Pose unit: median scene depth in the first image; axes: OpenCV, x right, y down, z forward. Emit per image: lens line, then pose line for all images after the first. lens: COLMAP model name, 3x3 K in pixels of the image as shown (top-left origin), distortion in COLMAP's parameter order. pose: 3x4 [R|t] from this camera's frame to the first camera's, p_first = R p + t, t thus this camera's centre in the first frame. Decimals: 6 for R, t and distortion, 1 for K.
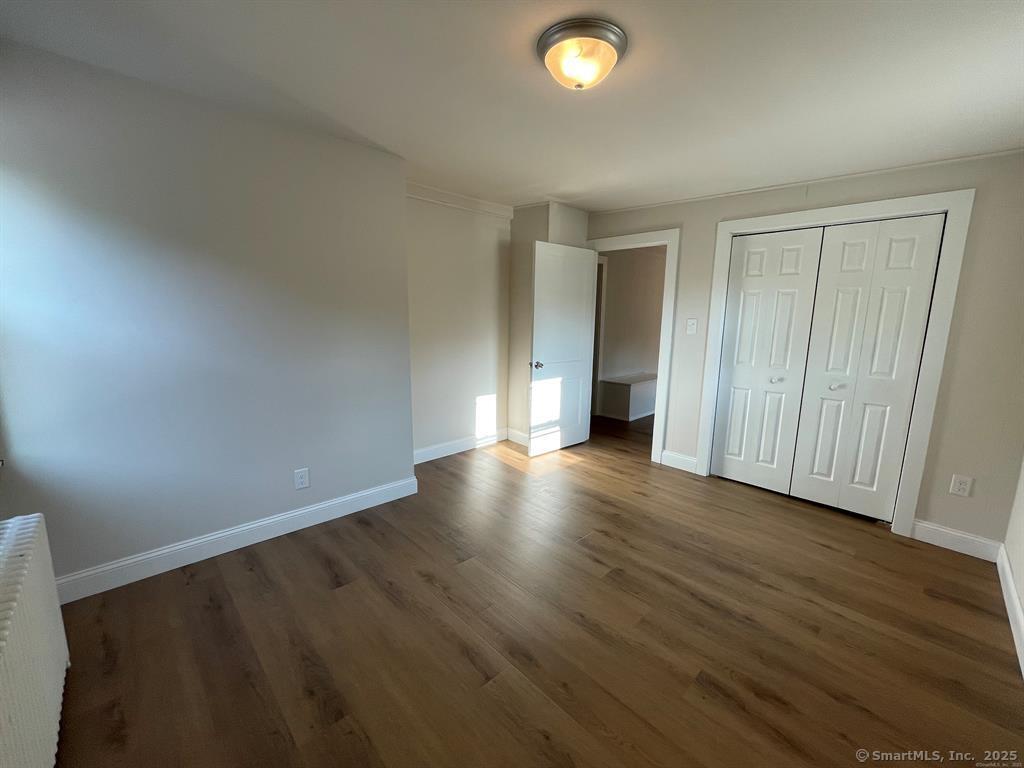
lens RADIAL K [[416.1, 0, 512.0], [0, 416.1, 384.0], [0, 0, 1]] dist [-0.002792, -0.000511]
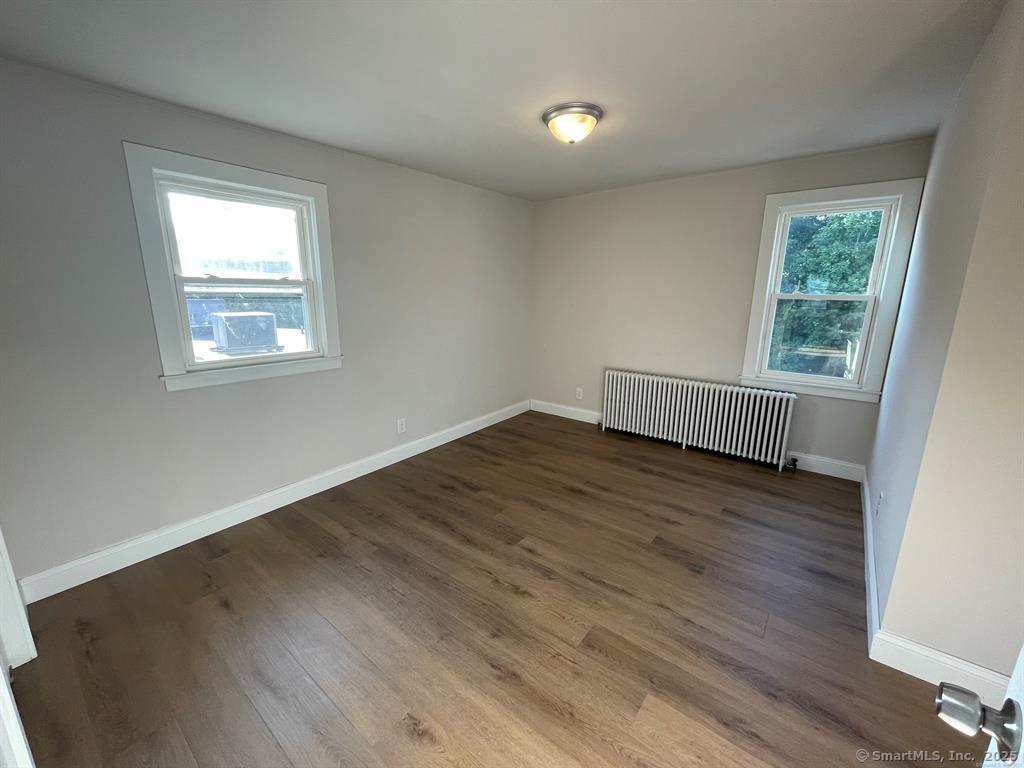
lens RADIAL K [[416.1, 0, 512.0], [0, 416.1, 384.0], [0, 0, 1]] dist [-0.002792, -0.000511]
pose [[-0.990876, 0.002167, -0.134760, 0.426558], [-0.048800, 0.926258, 0.373717, -0.341063], [0.125633, 0.376883, -0.917701, 1.960389]]
